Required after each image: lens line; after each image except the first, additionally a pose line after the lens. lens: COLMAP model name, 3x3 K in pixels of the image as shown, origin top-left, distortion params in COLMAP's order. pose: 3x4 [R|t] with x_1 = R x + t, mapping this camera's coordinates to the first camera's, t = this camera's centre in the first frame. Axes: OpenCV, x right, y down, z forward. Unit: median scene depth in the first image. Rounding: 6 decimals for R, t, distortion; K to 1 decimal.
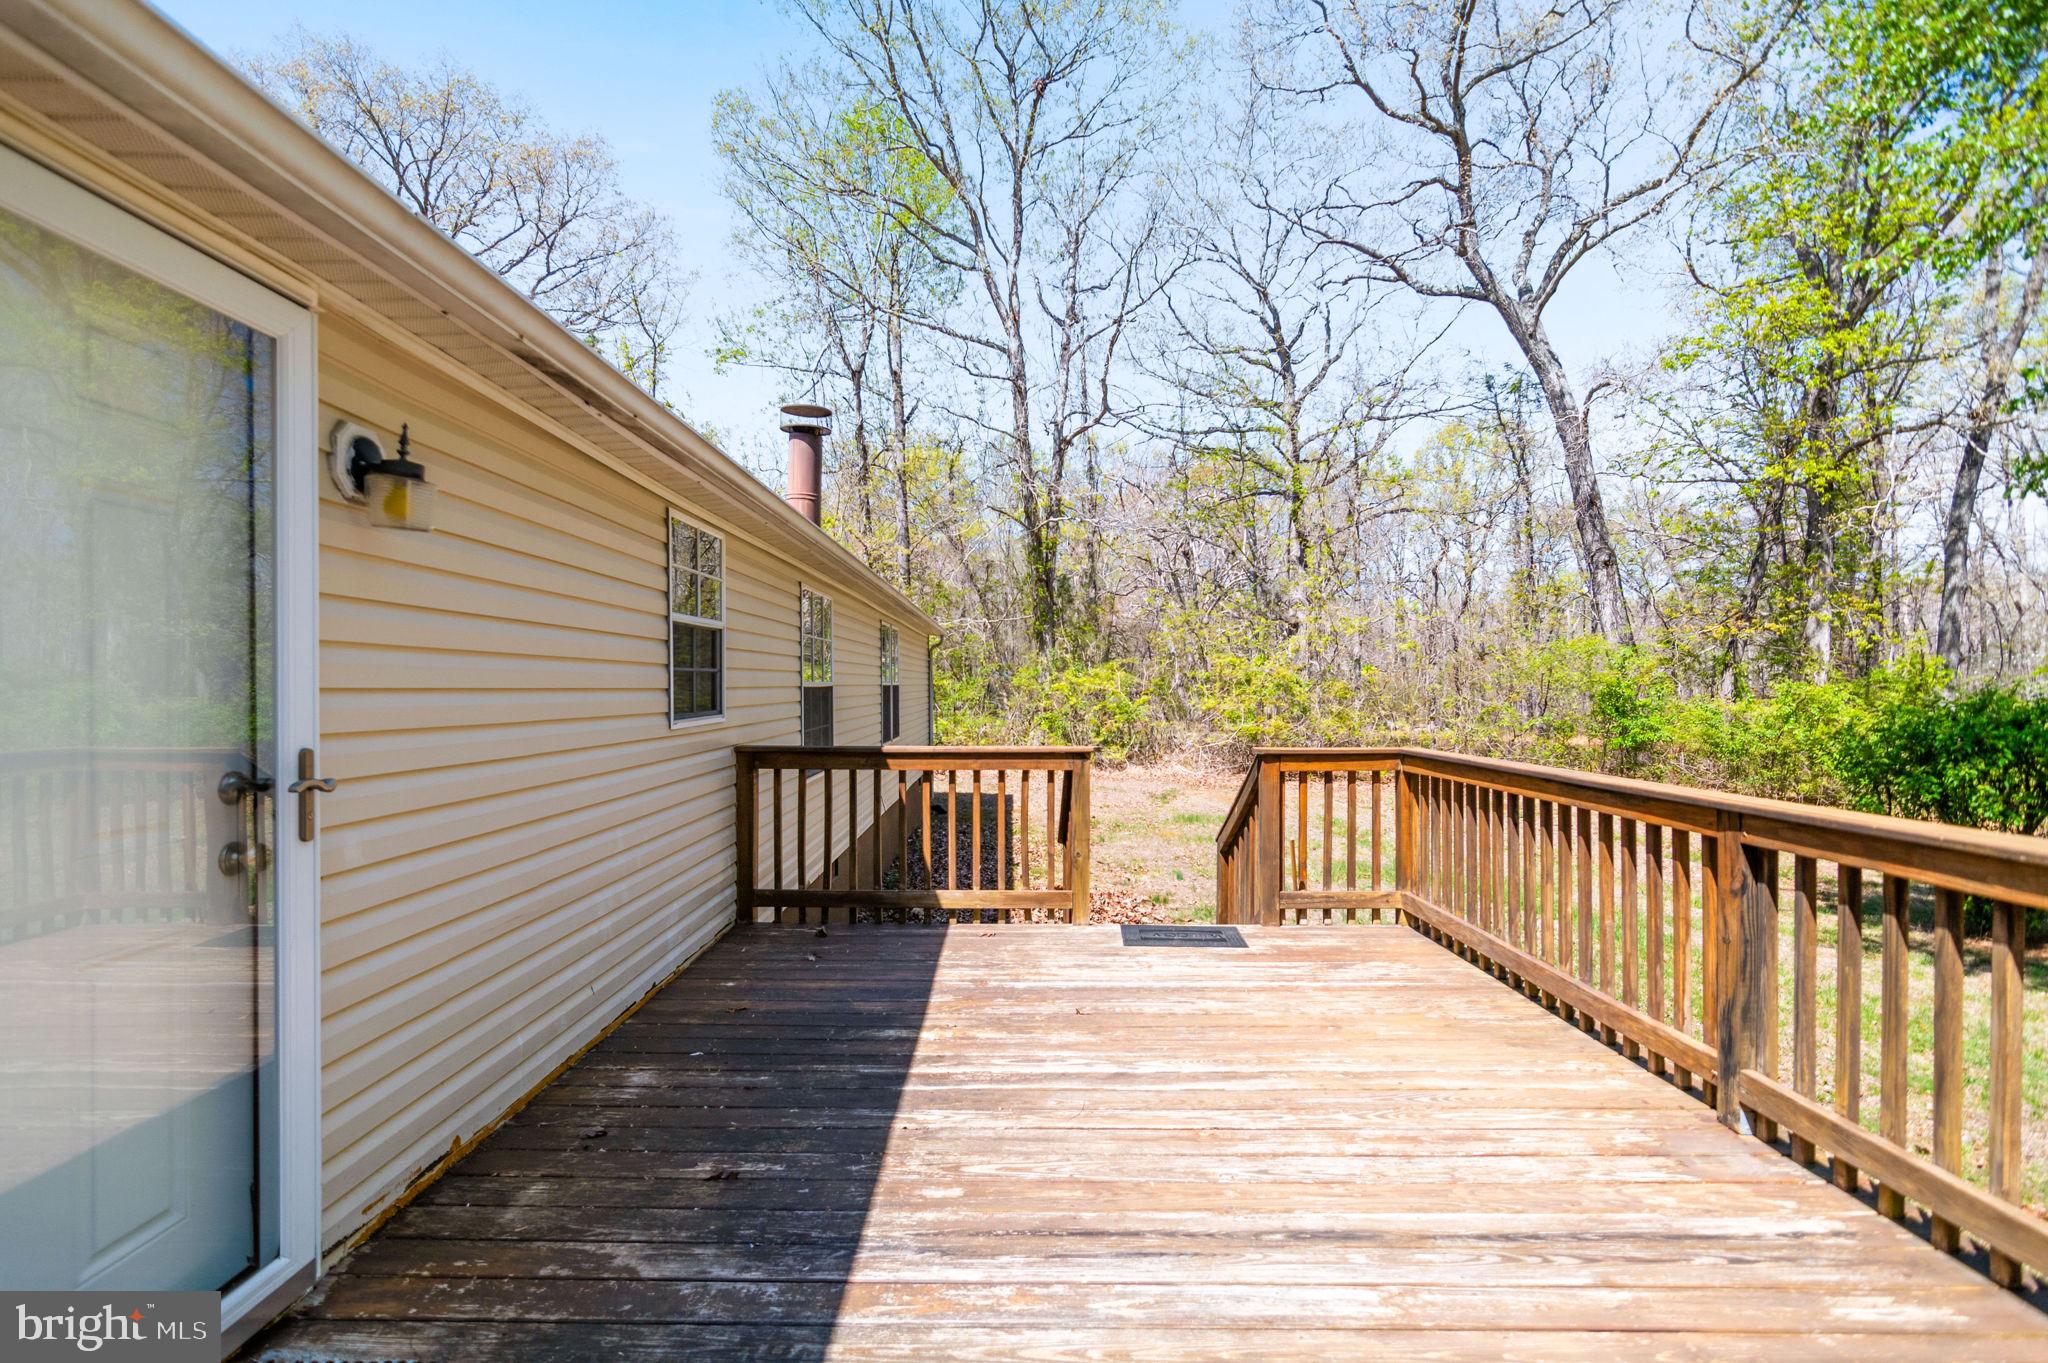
lens RADIAL K [[995.0, 0, 1027.2], [0, 995.0, 695.5], [0, 0, 1]] dist [0.000825, 0.000523]
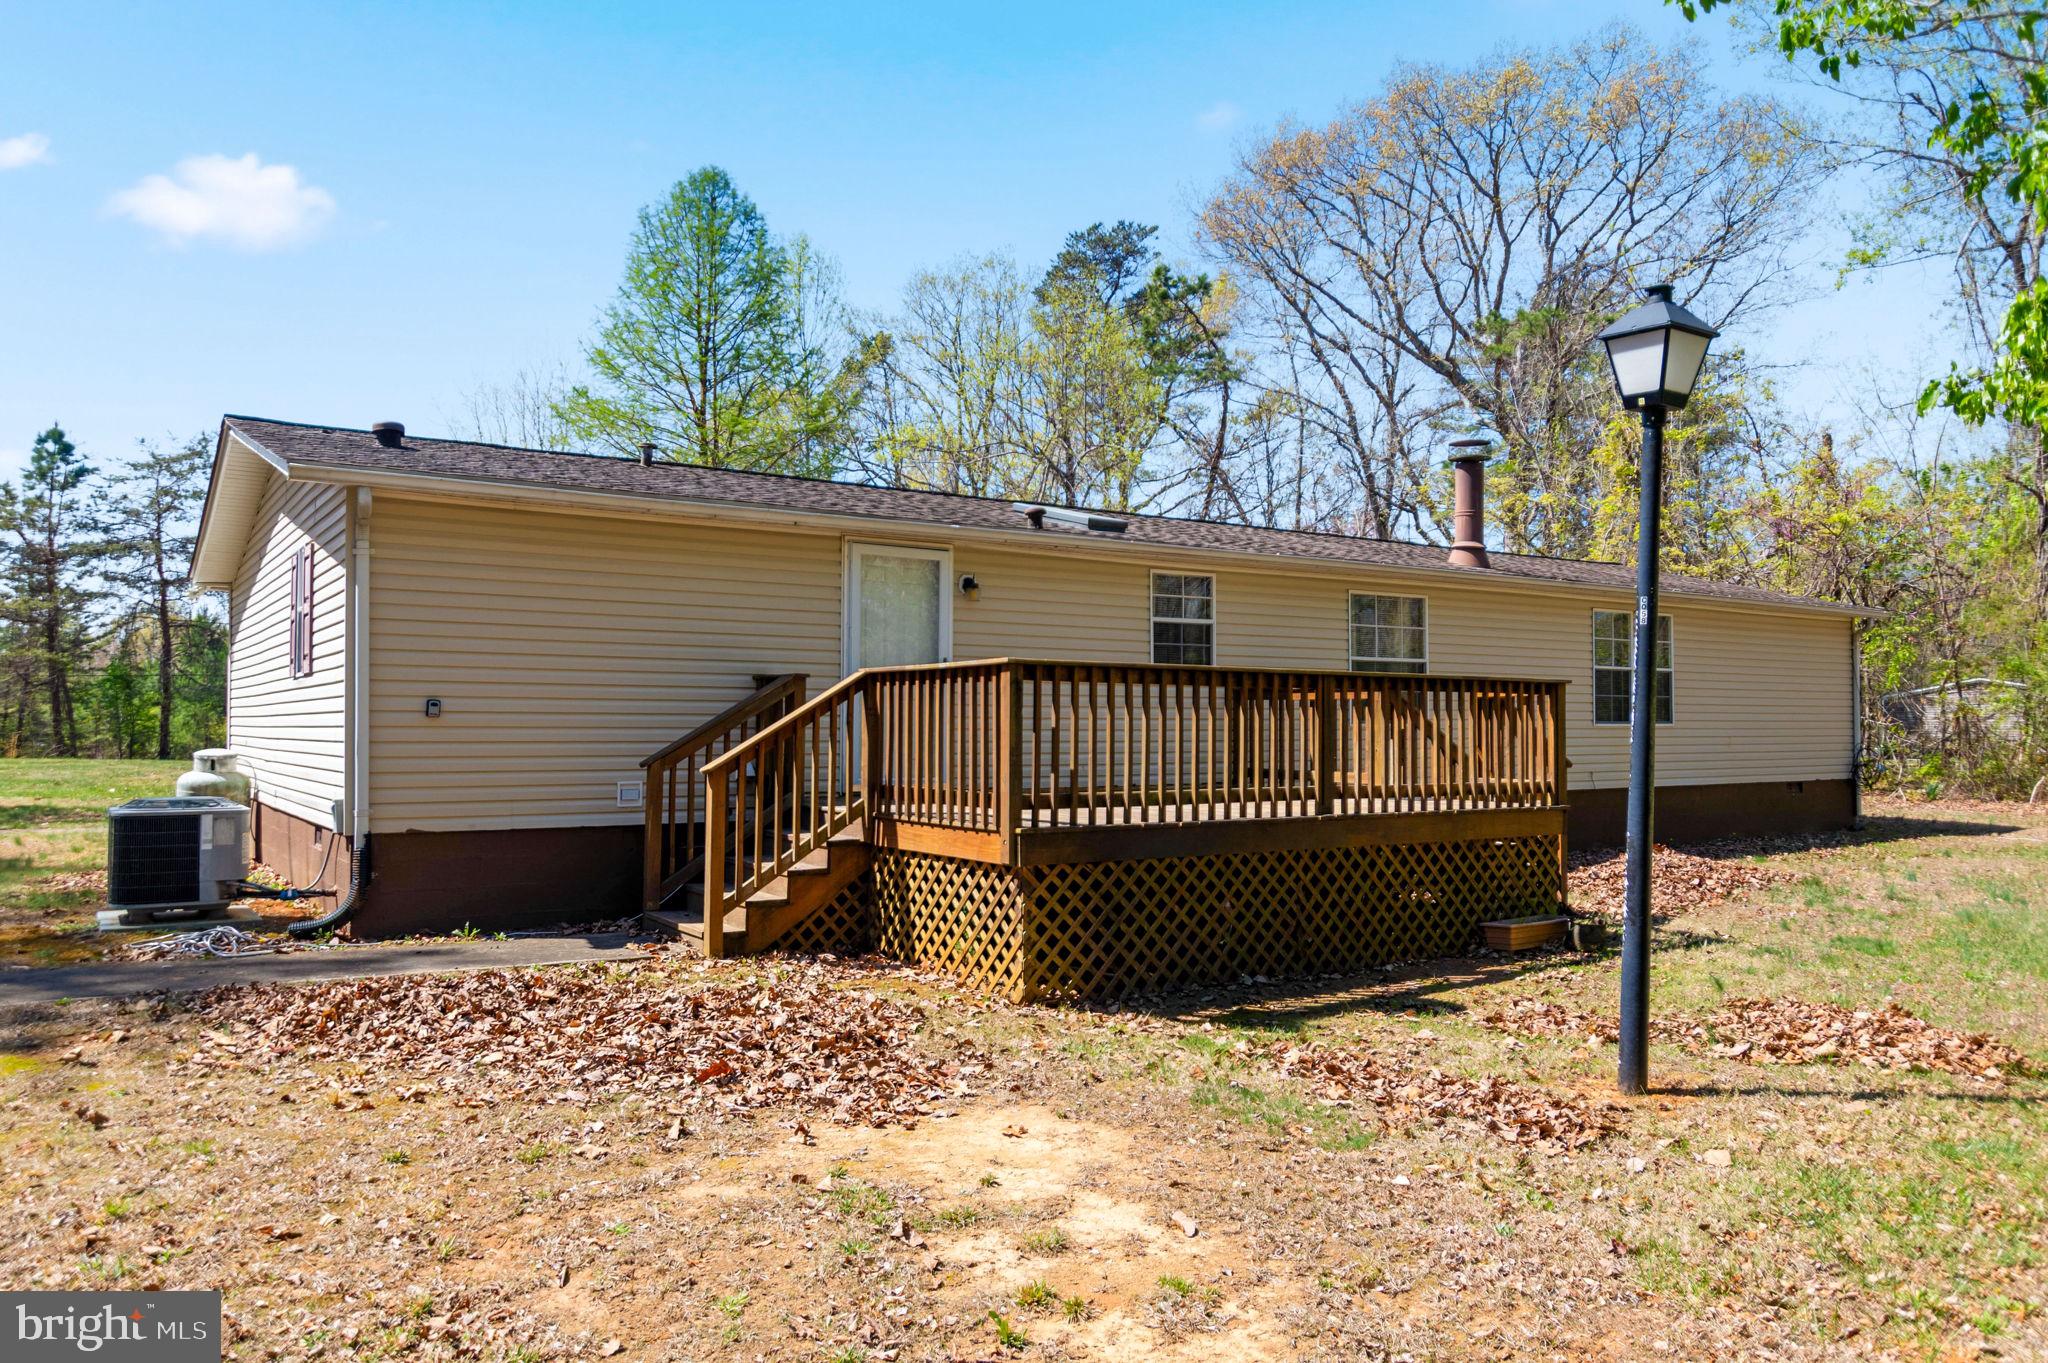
lens RADIAL K [[1428.8, 0, 1017.0], [0, 1428.8, 722.6], [0, 0, 1]] dist [0.005003, 0.002708]
pose [[0.544928, 0.000780, -0.838482, 0.314323], [-0.012038, 0.999904, -0.006893, 0.025563], [0.838396, 0.013850, 0.544885, -0.140872]]
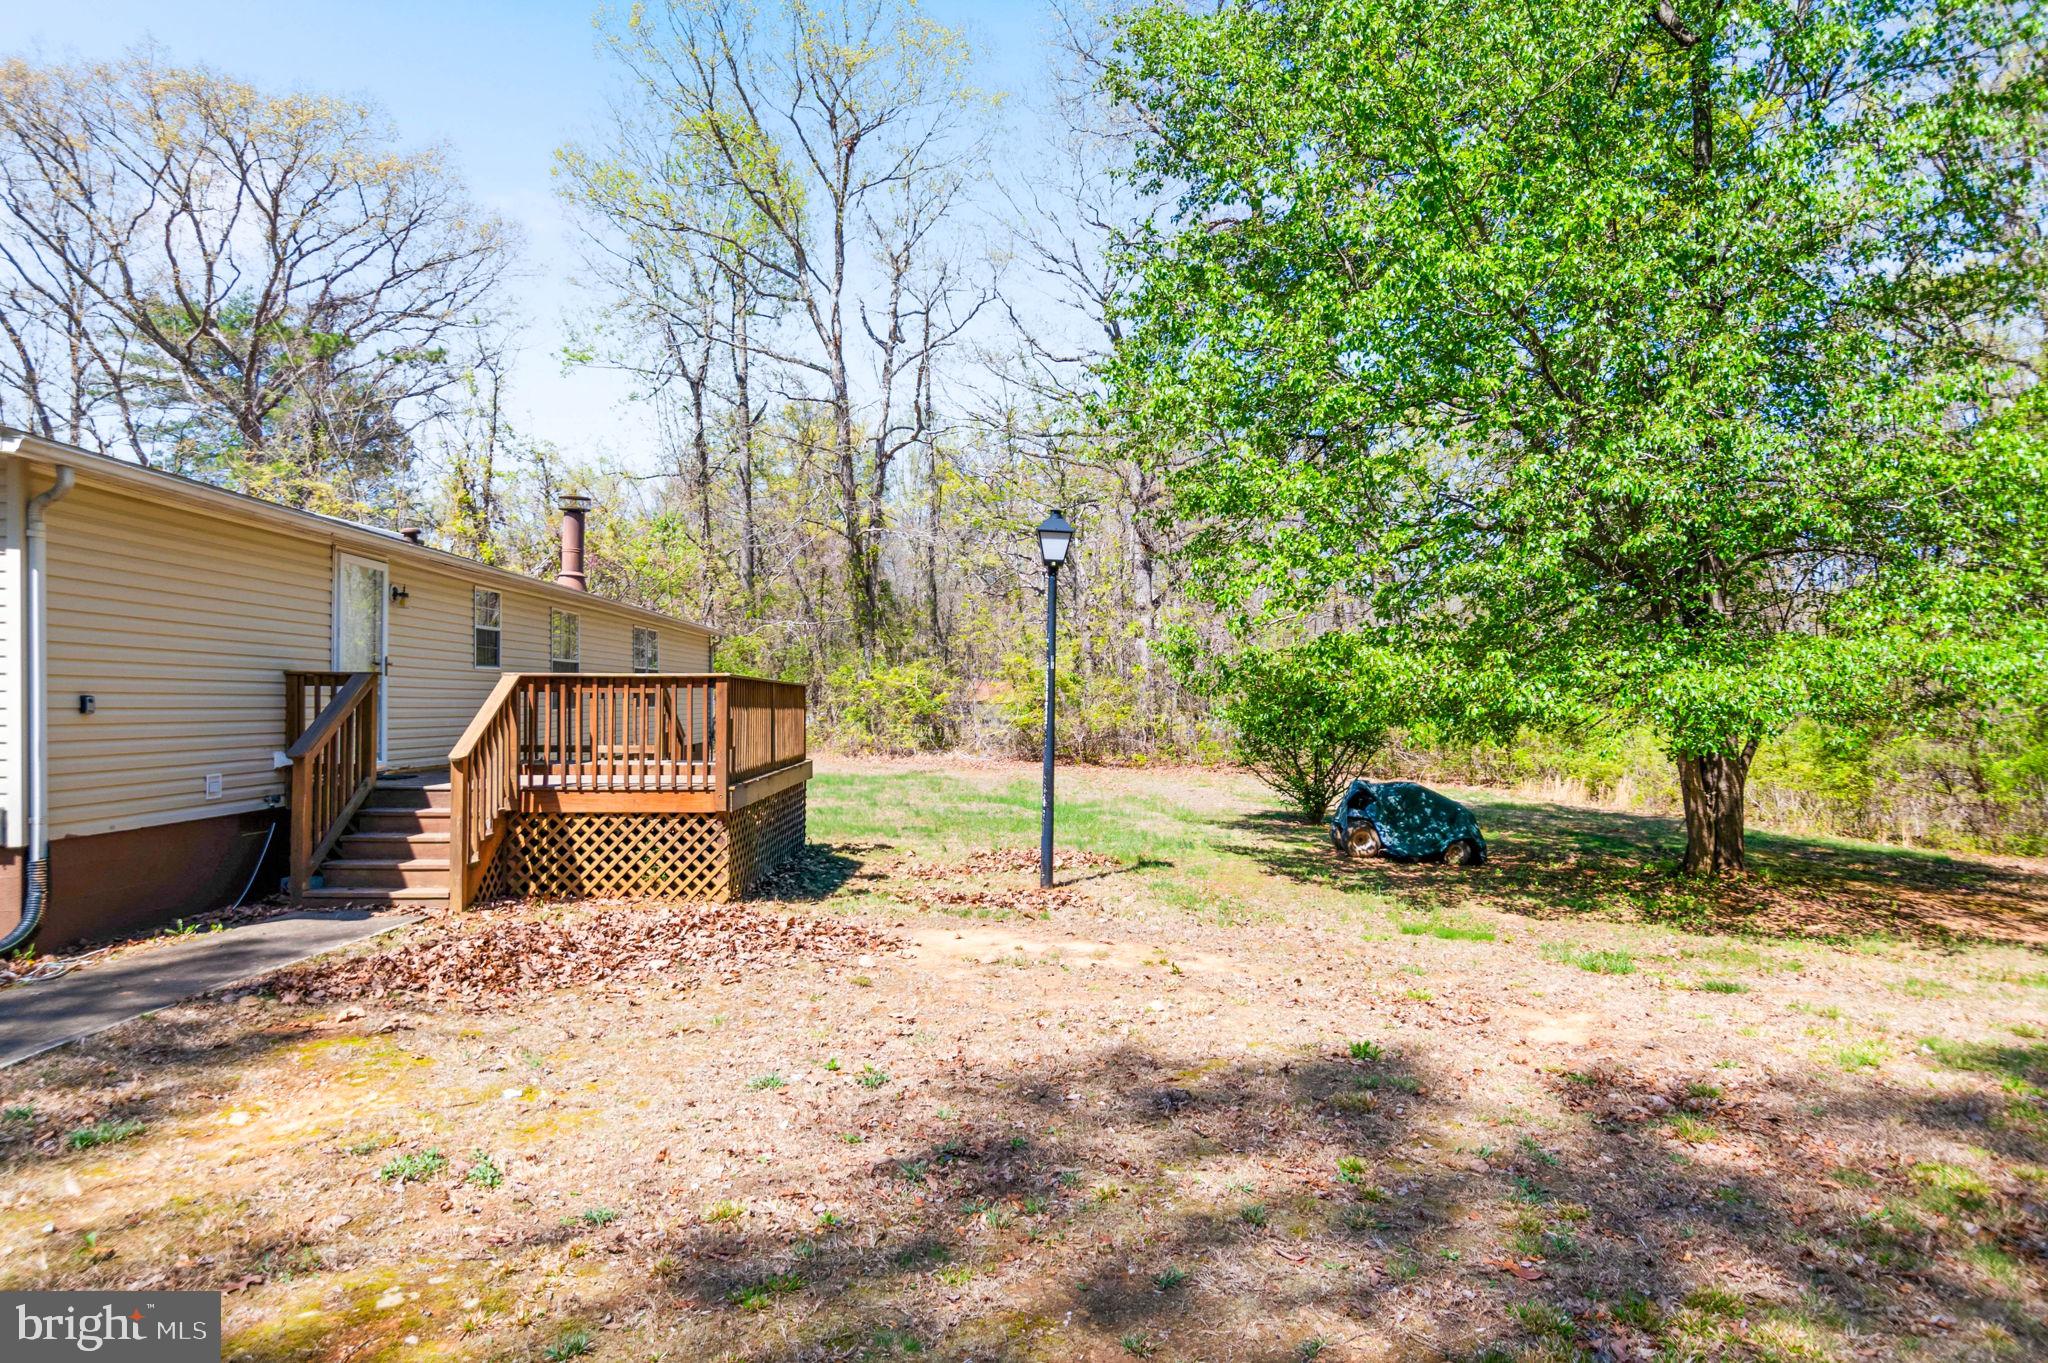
lens RADIAL K [[1264.8, 0, 1031.2], [0, 1264.8, 692.2], [0, 0, 1]] dist [0.003330, 0.001204]
pose [[0.999454, 0.004419, 0.032754, 0.153580], [-0.003831, 0.999831, -0.017990, 0.022879], [-0.032828, 0.017855, 0.999302, -0.366312]]
